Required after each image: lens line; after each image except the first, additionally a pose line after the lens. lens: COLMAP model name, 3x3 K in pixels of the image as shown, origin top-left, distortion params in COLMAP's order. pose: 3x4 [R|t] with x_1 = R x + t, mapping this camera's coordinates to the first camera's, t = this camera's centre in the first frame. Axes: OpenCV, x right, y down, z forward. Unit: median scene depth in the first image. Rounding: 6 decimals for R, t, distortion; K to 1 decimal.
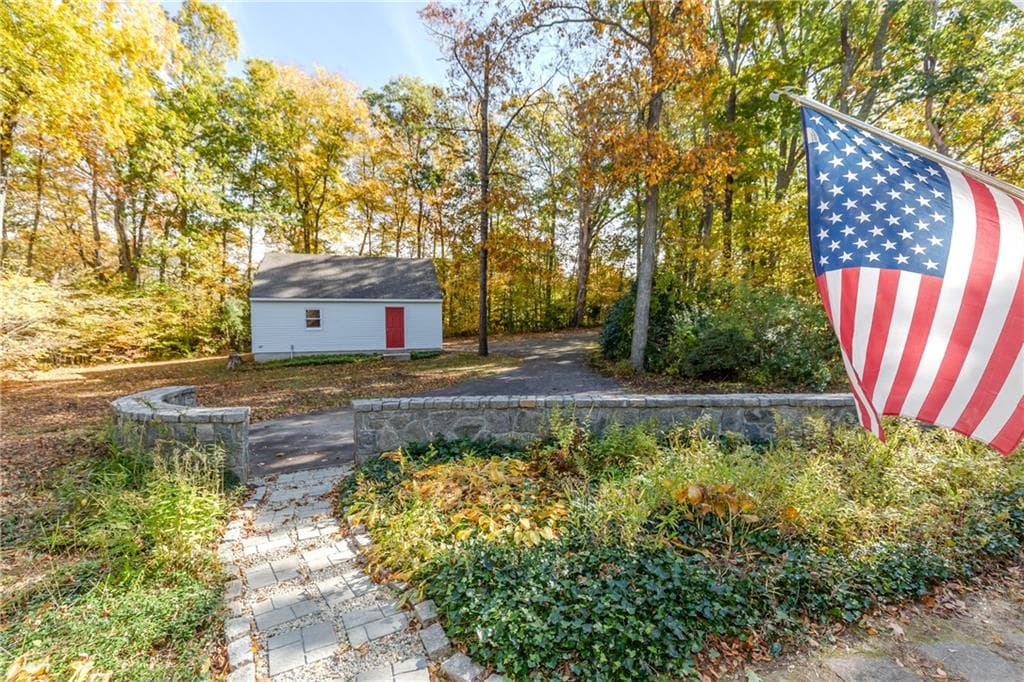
lens RADIAL K [[458.2, 0, 512.0], [0, 458.2, 341.0], [0, 0, 1]] dist [0.000560, 0.000100]
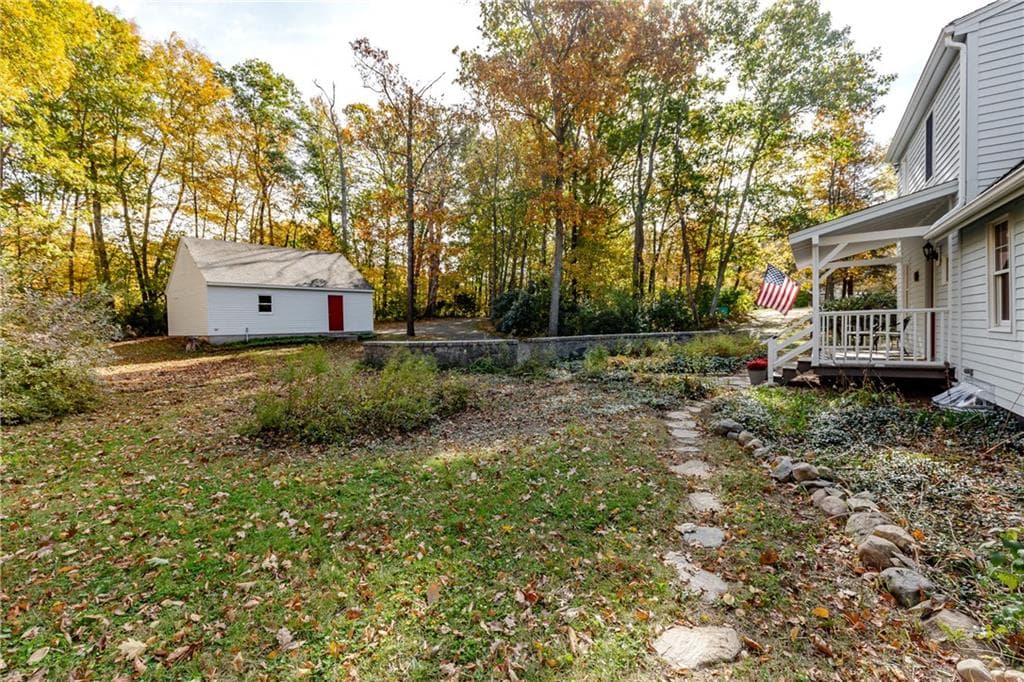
lens RADIAL K [[458.2, 0, 512.0], [0, 458.2, 341.0], [0, 0, 1]] dist [0.000560, 0.000100]
pose [[0.874048, -0.021800, 0.485350, -0.432745], [0.019707, 0.999761, 0.009414, 0.038849], [-0.485440, 0.001337, 0.874269, -0.221298]]
